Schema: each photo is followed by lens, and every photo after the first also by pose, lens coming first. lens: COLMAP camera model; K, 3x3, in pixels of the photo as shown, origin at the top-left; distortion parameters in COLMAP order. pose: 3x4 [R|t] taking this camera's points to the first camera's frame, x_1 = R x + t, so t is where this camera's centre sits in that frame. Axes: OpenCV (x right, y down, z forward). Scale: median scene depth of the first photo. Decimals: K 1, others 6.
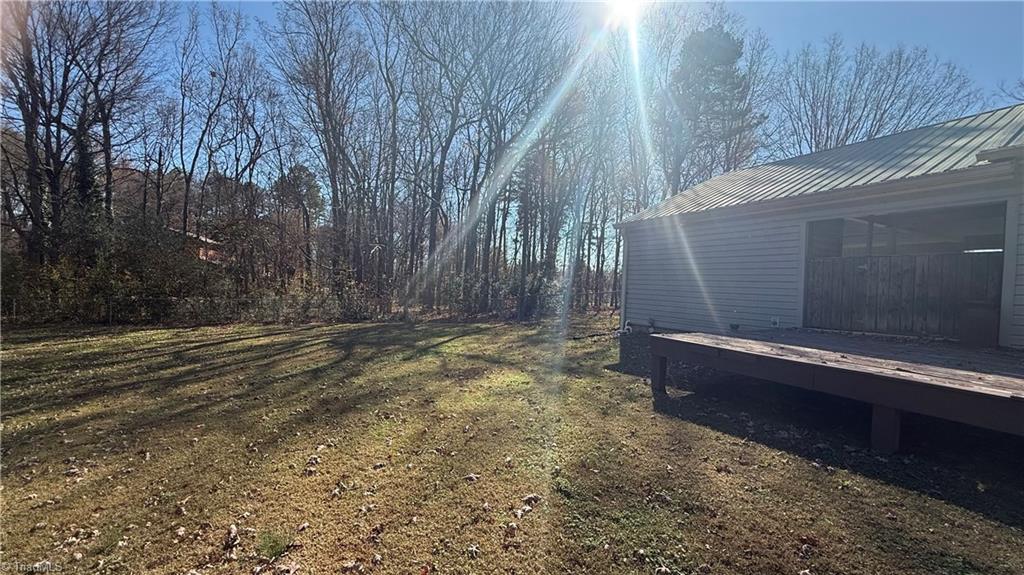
lens RADIAL K [[407.3, 0, 509.6], [0, 407.3, 286.3], [0, 0, 1]] dist [0.000439, 0.000524]
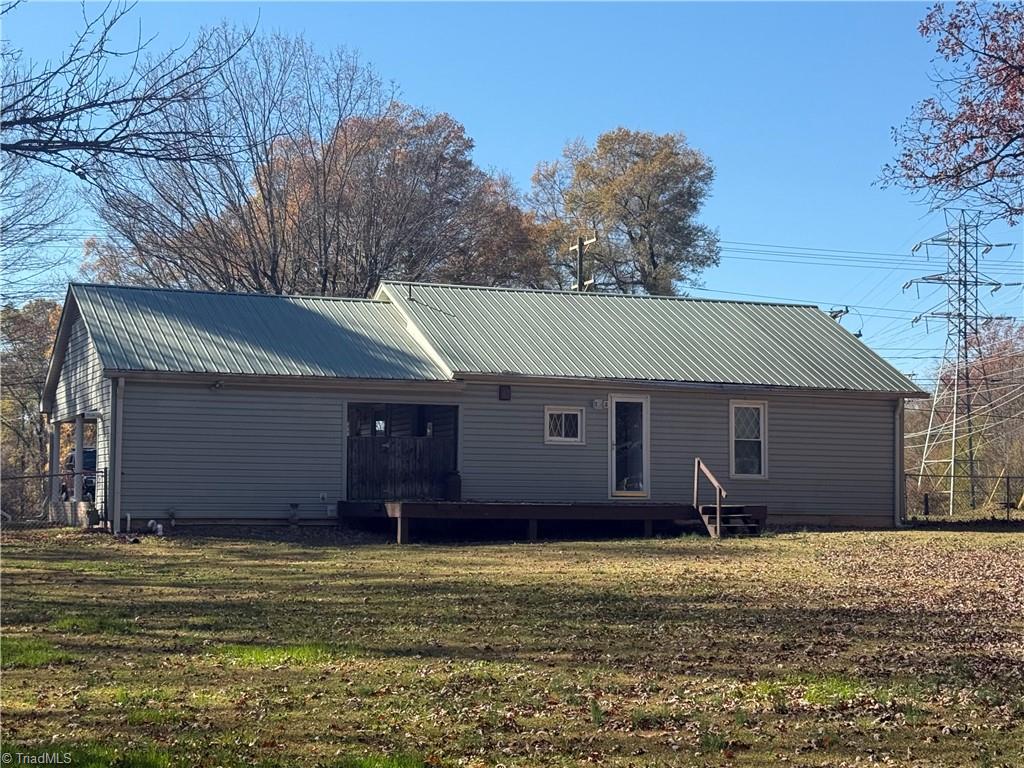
lens RADIAL K [[1729.9, 0, 511.7], [0, 1729.9, 381.4], [0, 0, 1]] dist [0.218016, 0.000000]
pose [[0.107625, 0.036569, 0.993519, -4.784498], [0.003754, 0.999301, -0.037189, -0.051251], [-0.994185, 0.007733, 0.107412, 0.089809]]
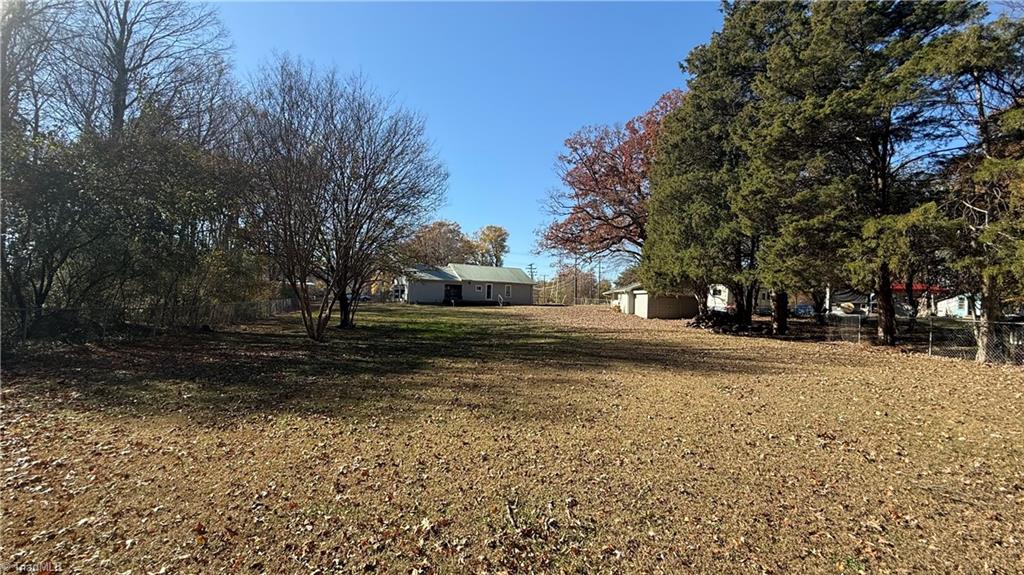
lens RADIAL K [[407.3, 0, 510.5], [0, 407.3, 287.2], [0, 0, 1]] dist [0.000439, 0.000524]
pose [[-0.004410, -0.000987, 0.999990, -7.827468], [-0.021696, 0.999764, 0.000891, -0.174536], [-0.999755, -0.021692, -0.004430, -0.104446]]
